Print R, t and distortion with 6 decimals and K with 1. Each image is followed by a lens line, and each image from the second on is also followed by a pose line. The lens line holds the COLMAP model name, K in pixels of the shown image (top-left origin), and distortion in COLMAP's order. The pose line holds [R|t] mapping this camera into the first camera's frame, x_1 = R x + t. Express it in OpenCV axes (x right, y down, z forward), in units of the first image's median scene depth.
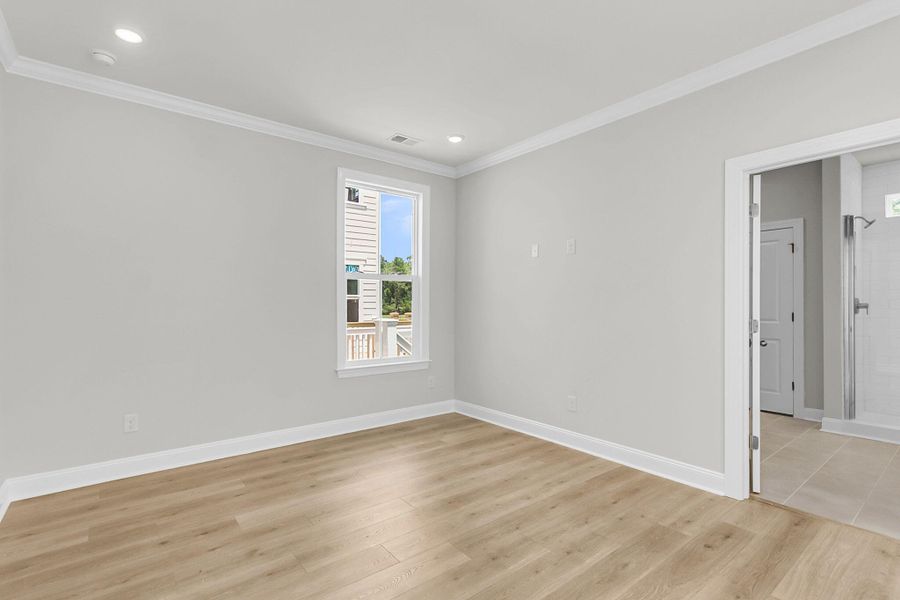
lens RADIAL K [[421.8, 0, 444.5], [0, 421.8, 307.8], [0, 0, 1]] dist [0.003093, 0.000437]
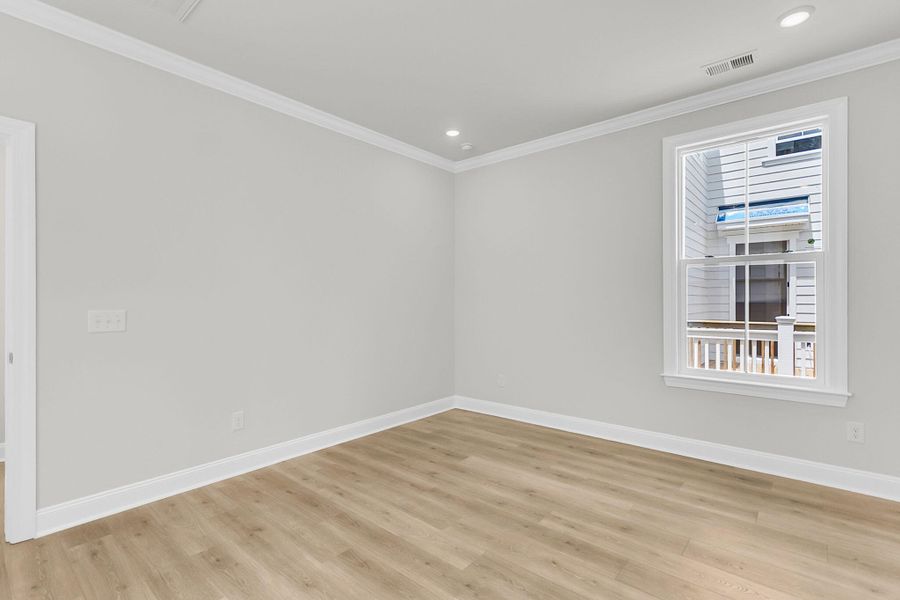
lens RADIAL K [[427.4, 0, 448.0], [0, 427.4, 294.8], [0, 0, 1]] dist [0.013541, 0.000688]
pose [[0.196247, -0.013041, -0.980468, 0.761759], [-0.001920, 0.999905, -0.013684, -0.004038], [0.980553, 0.004568, 0.196203, 0.589356]]
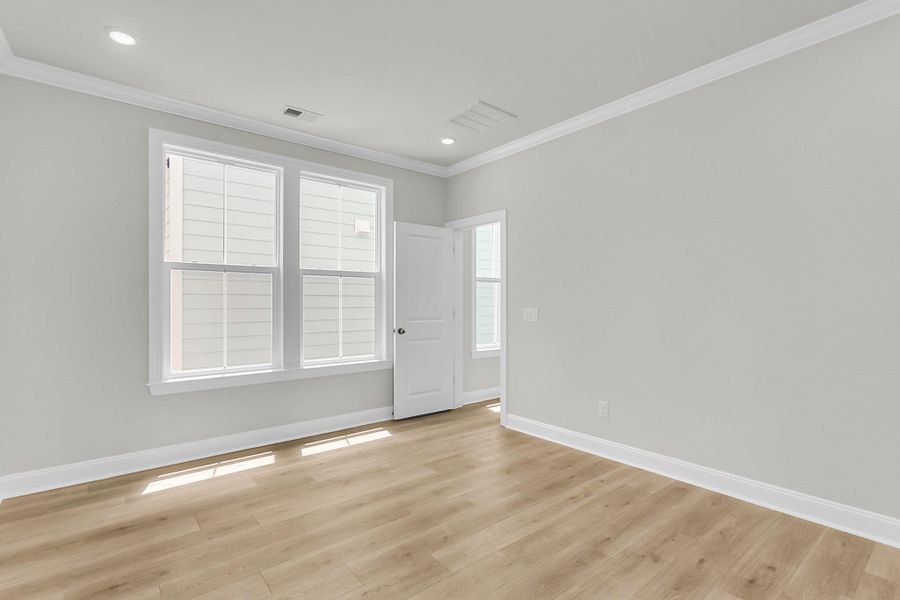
lens RADIAL K [[427.4, 0, 448.0], [0, 427.4, 294.8], [0, 0, 1]] dist [0.013541, 0.000688]
pose [[-0.999752, -0.003964, -0.021895, 0.034242], [-0.003653, 0.999892, -0.014237, -0.006220], [0.021949, -0.014153, -0.999659, 1.535227]]
